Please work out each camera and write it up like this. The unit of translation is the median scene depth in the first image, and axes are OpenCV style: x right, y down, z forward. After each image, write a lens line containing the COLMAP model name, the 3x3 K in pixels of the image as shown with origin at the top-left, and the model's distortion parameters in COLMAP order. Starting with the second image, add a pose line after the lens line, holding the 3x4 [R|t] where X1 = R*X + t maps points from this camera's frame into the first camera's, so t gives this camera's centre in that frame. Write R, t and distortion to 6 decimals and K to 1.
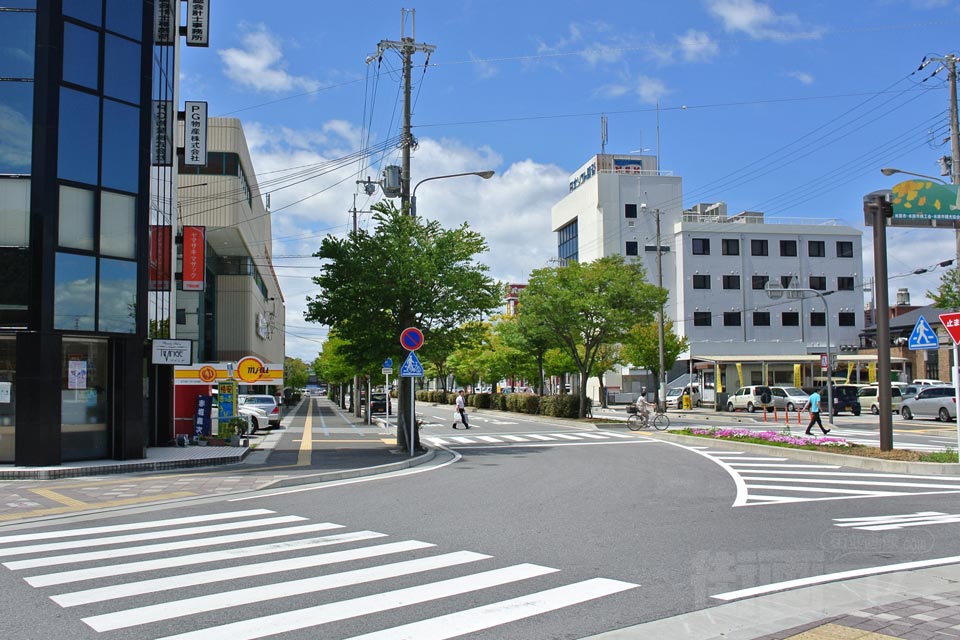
lens RADIAL K [[841.5, 0, 447.0], [0, 841.5, 346.5], [0, 0, 1]] dist [-0.045158, 0.011644]
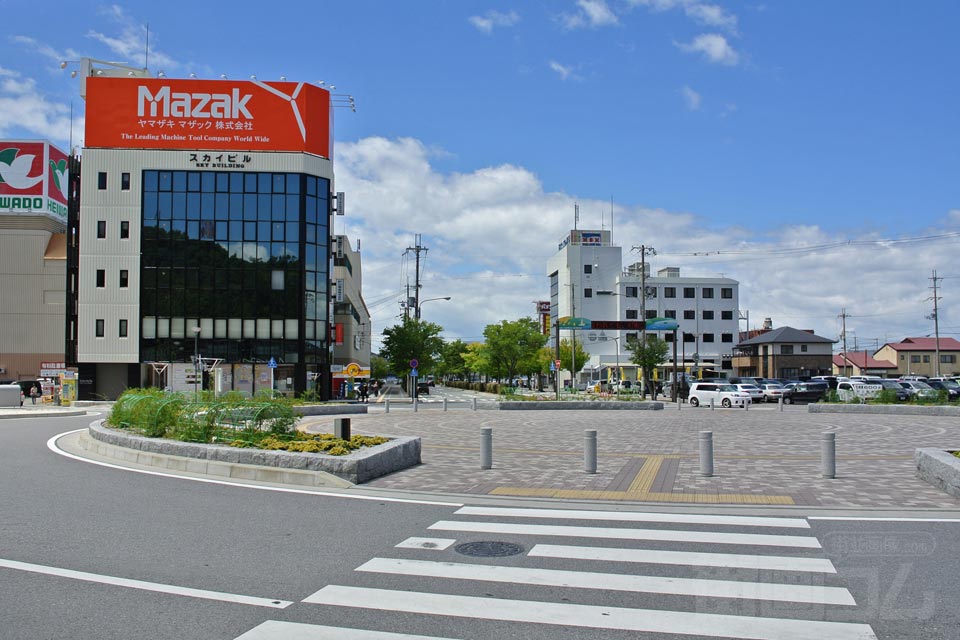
lens RADIAL K [[780.0, 0, 474.1], [0, 780.0, 354.5], [0, 0, 1]] dist [-0.061978, 0.003825]
pose [[0.998262, 0.005443, -0.058688, 0.141099], [-0.004437, 0.999841, 0.017261, -0.038416], [0.058773, -0.016971, 0.998127, -0.735464]]
